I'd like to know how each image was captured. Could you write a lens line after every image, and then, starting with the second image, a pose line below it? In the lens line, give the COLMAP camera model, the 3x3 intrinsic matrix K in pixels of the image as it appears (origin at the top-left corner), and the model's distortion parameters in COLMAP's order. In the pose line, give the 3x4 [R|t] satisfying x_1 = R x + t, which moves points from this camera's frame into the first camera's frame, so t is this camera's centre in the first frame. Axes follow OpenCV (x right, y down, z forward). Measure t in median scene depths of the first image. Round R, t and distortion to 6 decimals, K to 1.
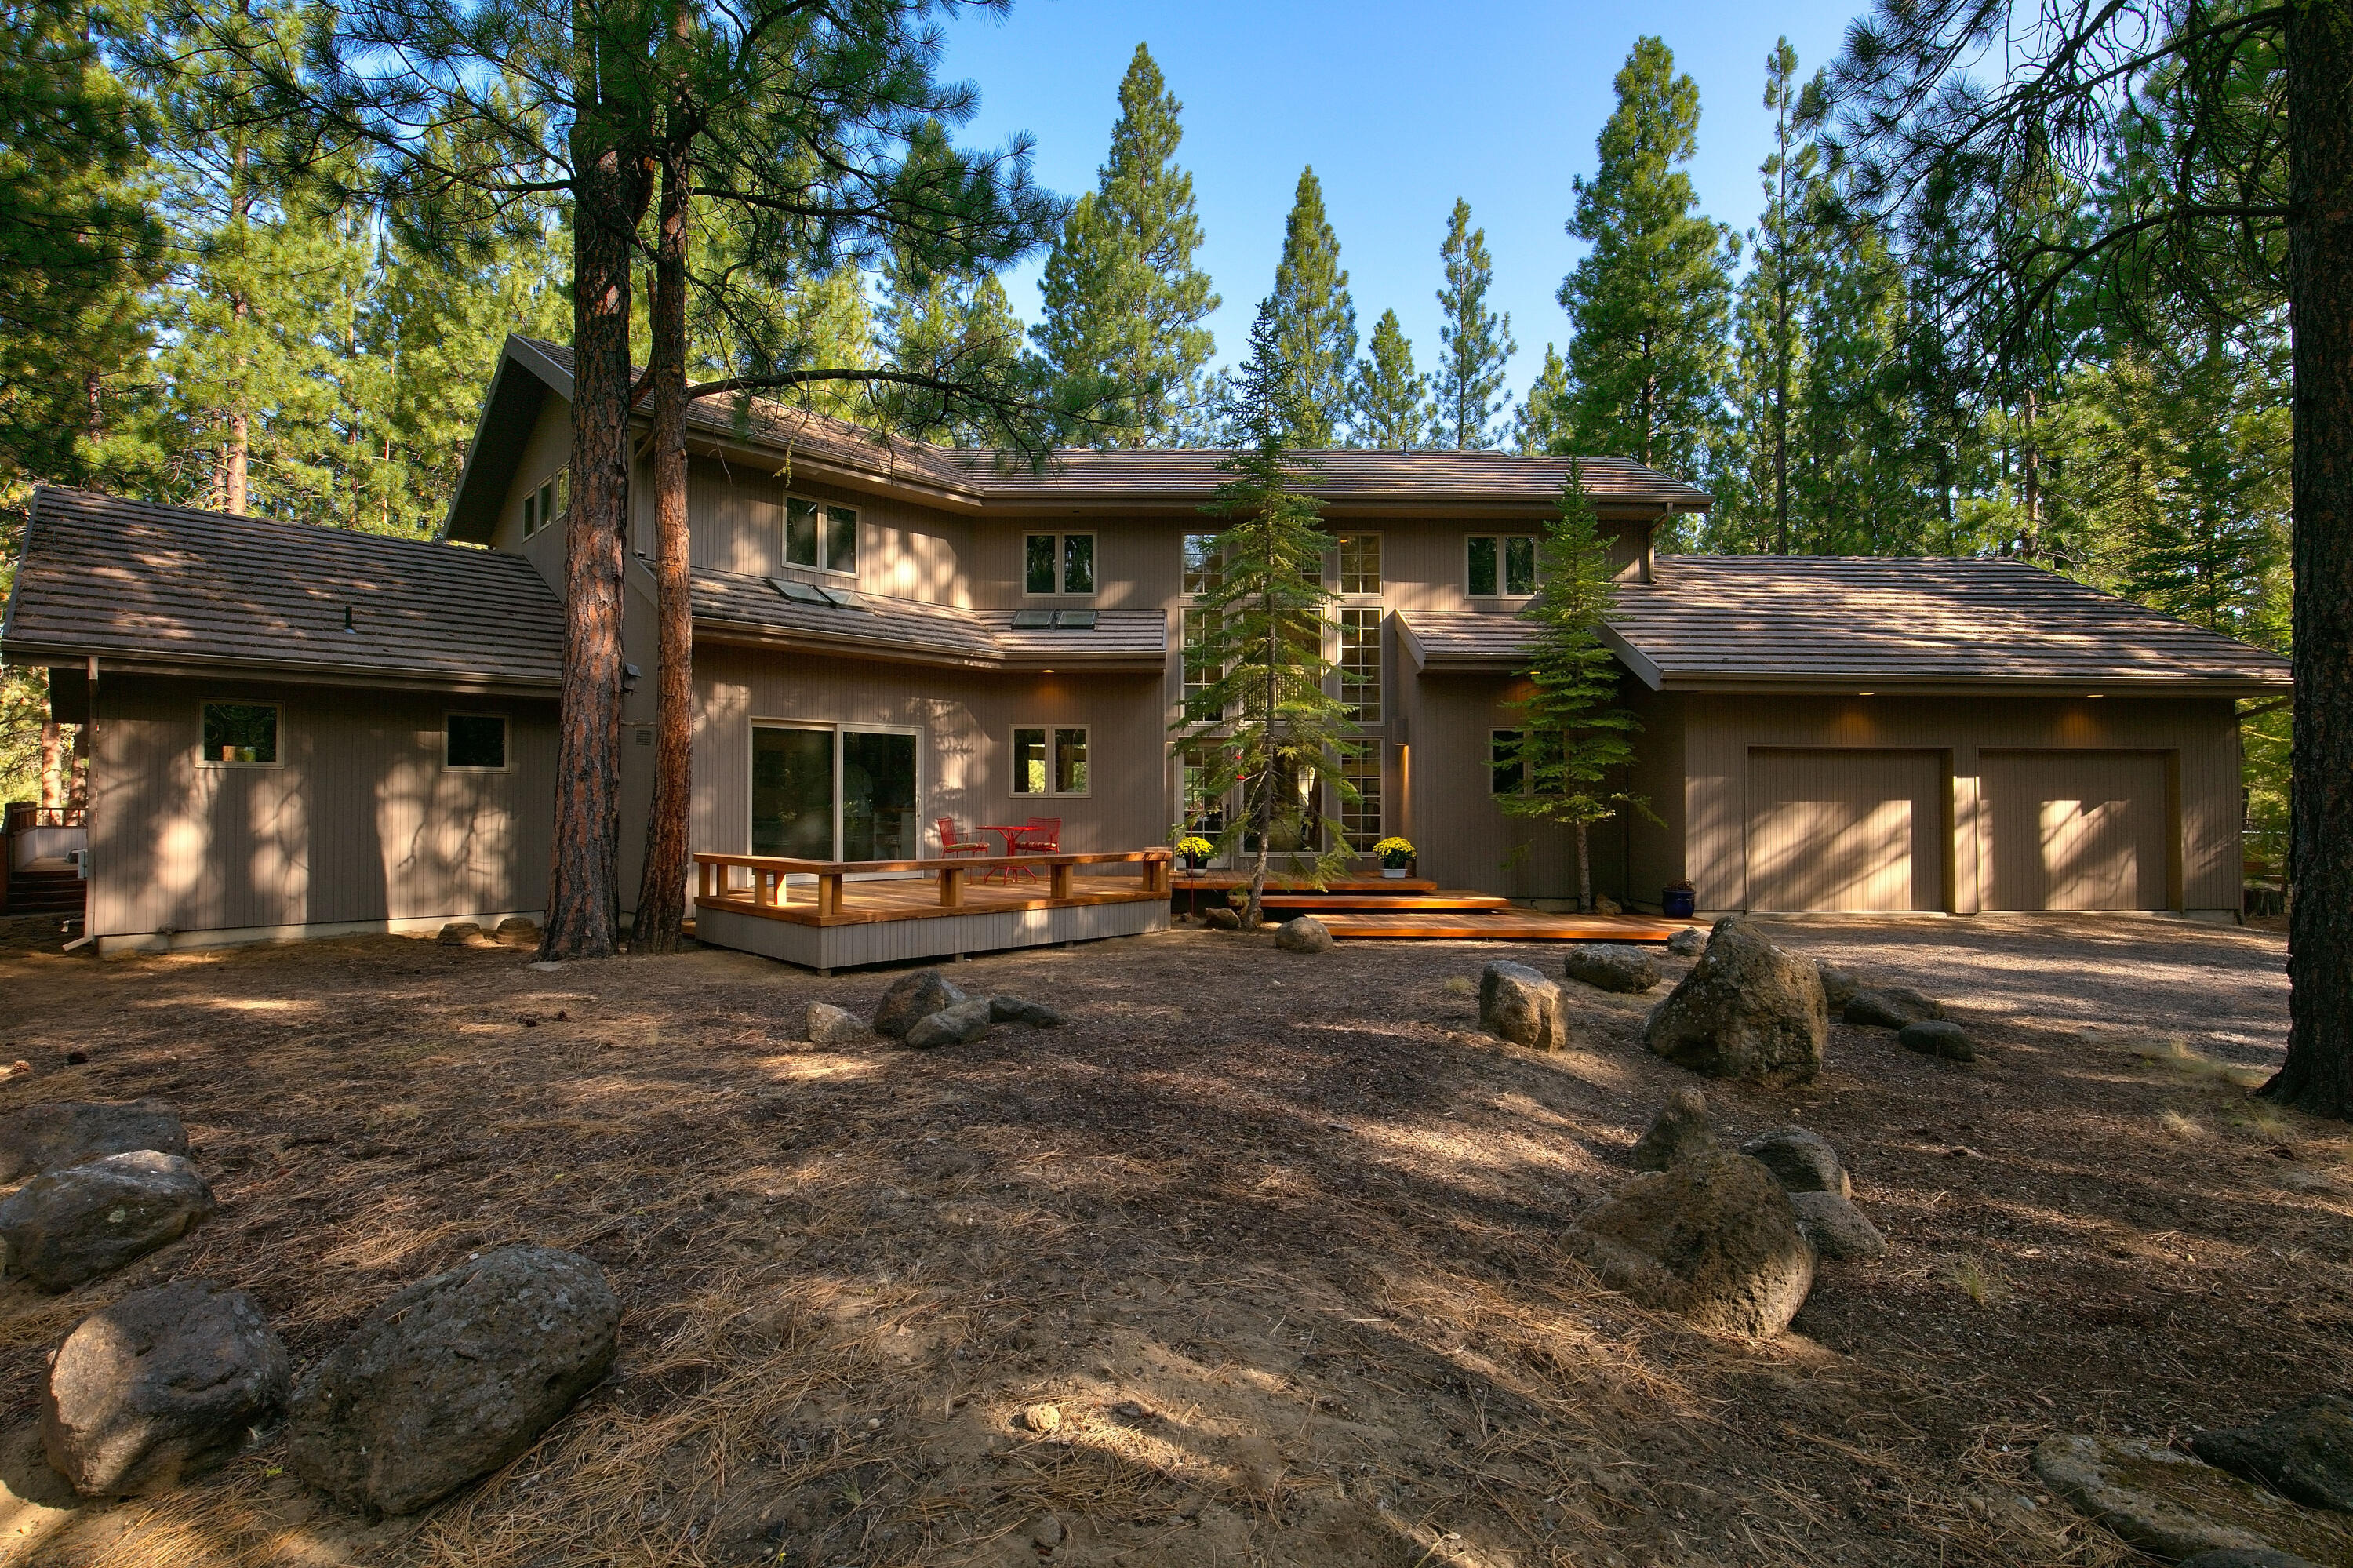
lens RADIAL K [[1093.9, 0, 1176.5], [0, 1093.9, 784.0], [0, 0, 1]] dist [-0.027109, -0.000263]
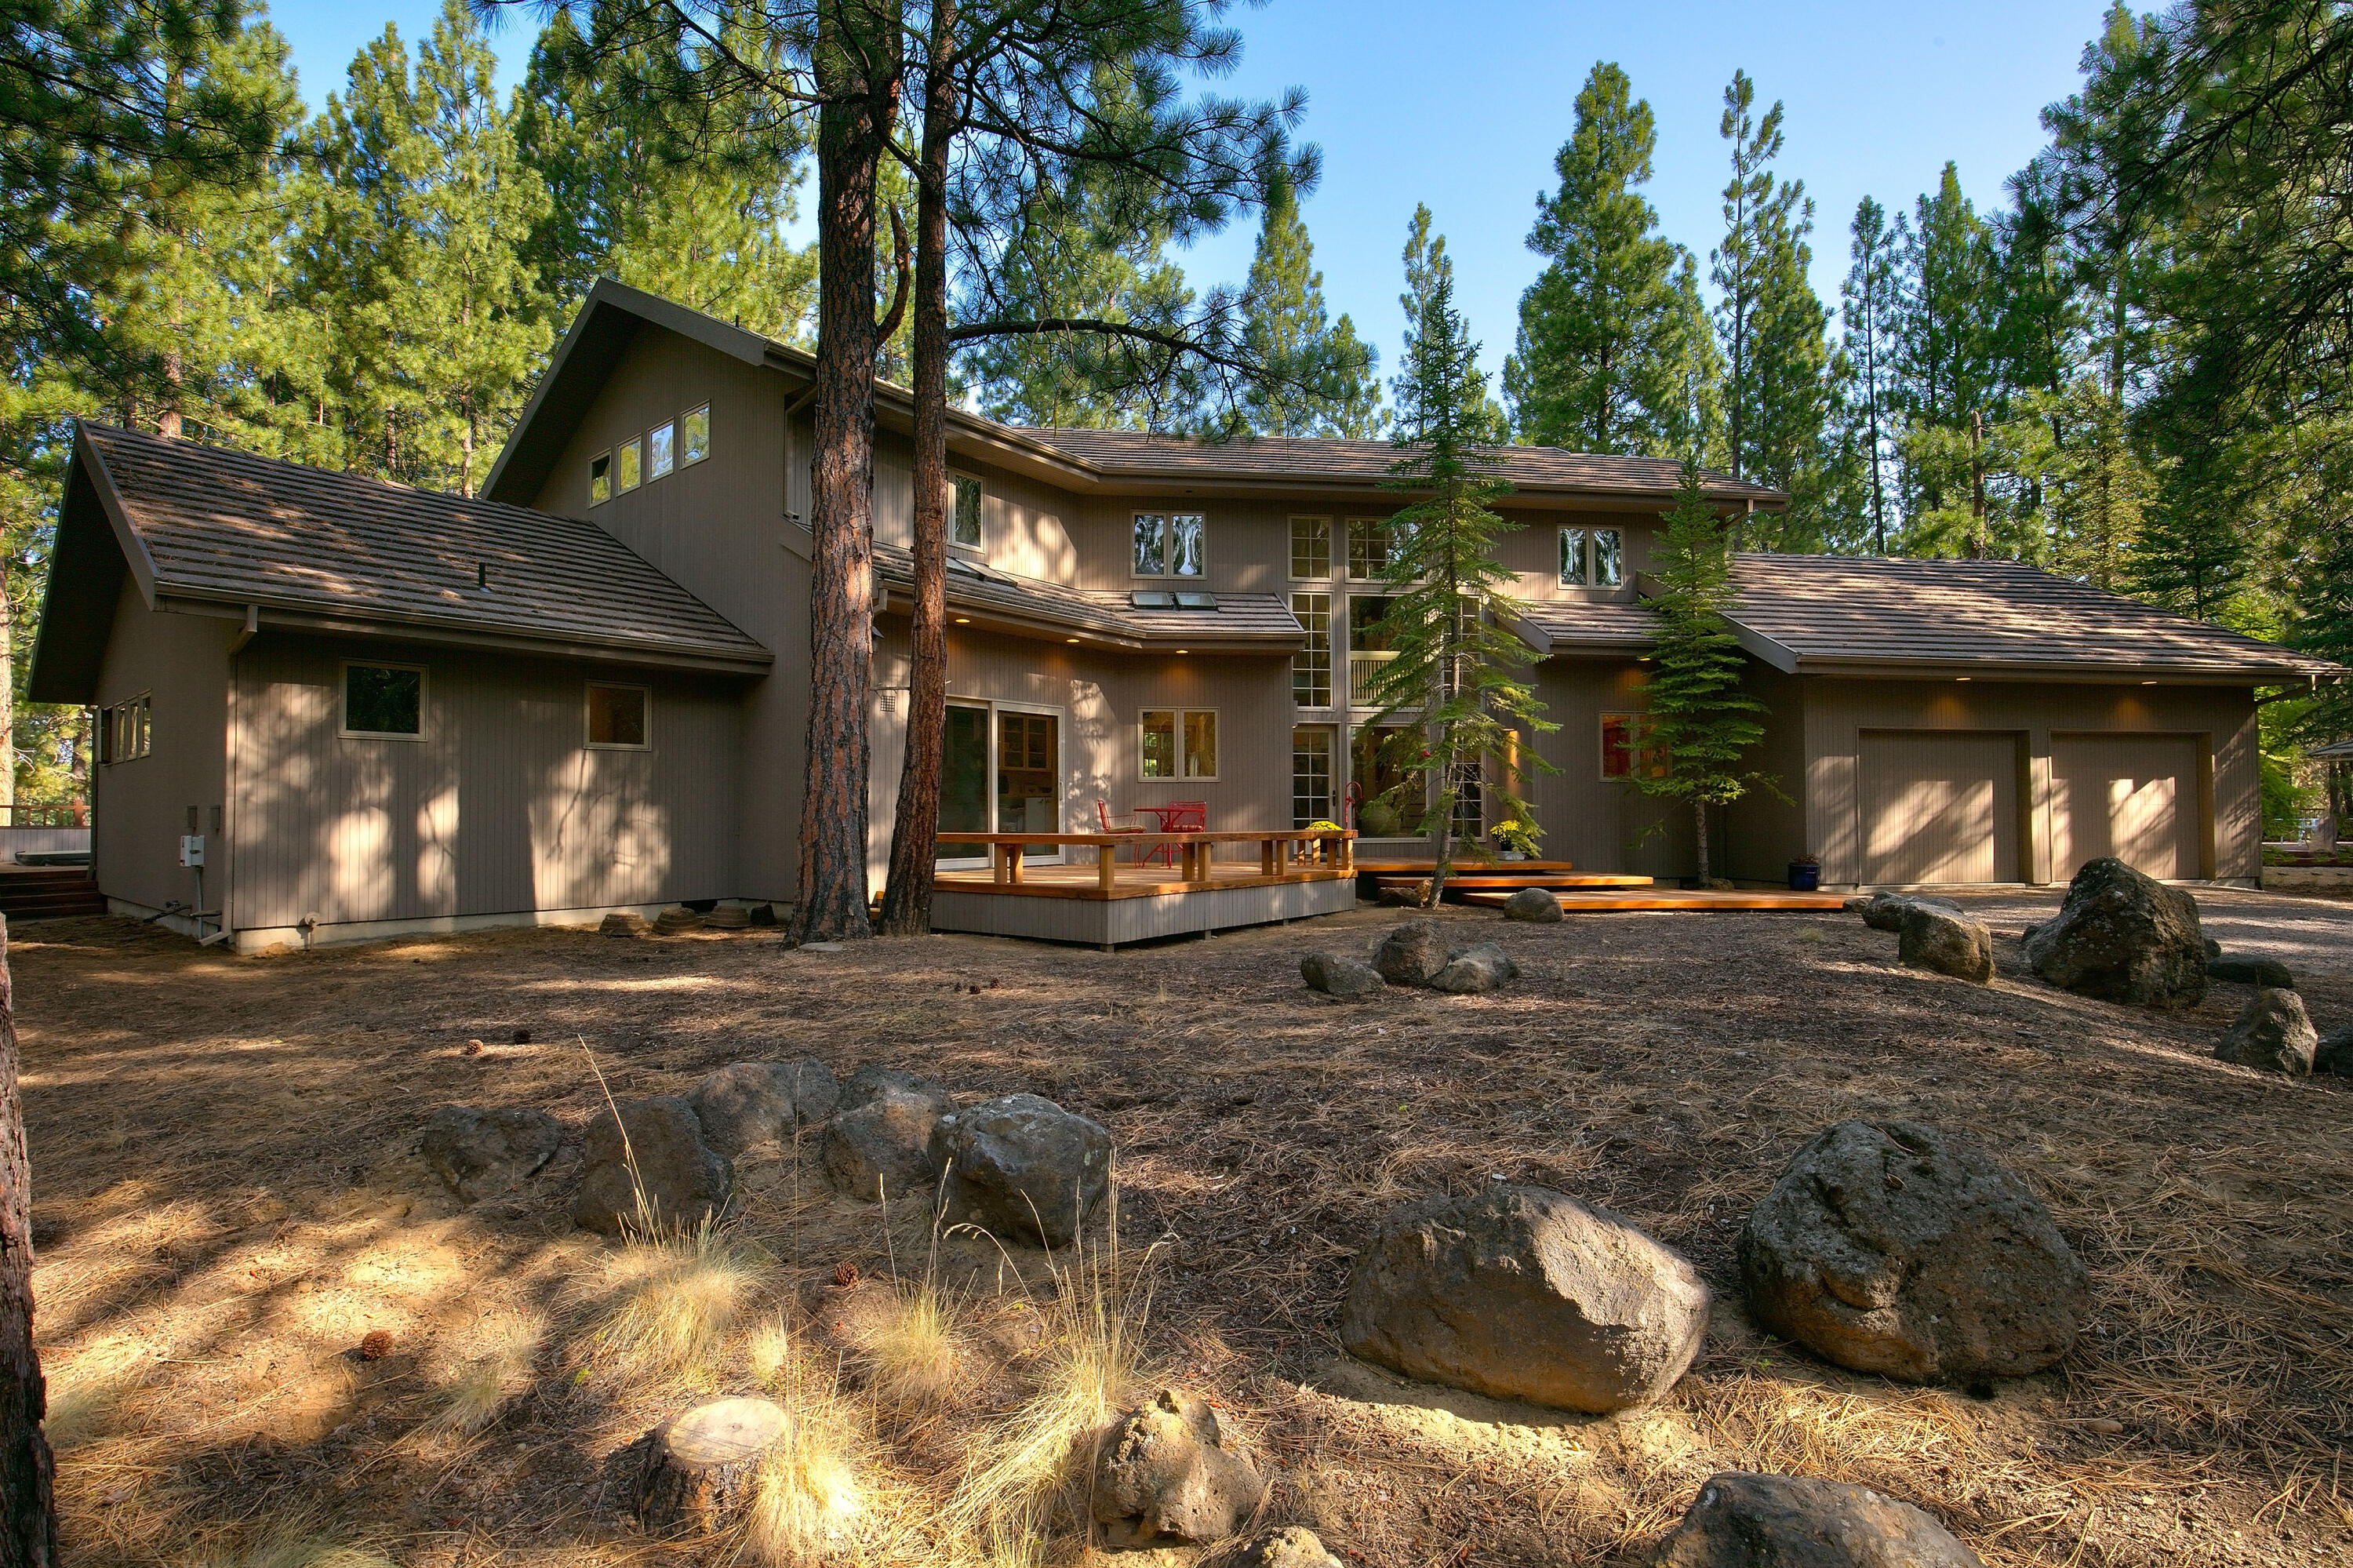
lens RADIAL K [[1109.0, 0, 1158.6], [0, 1109.0, 792.4], [0, 0, 1]] dist [-0.028760, -0.000091]
pose [[0.993062, -0.004583, 0.117499, -0.233117], [0.005144, 0.999977, -0.004469, 0.024327], [-0.117475, 0.005042, 0.993063, 0.018980]]
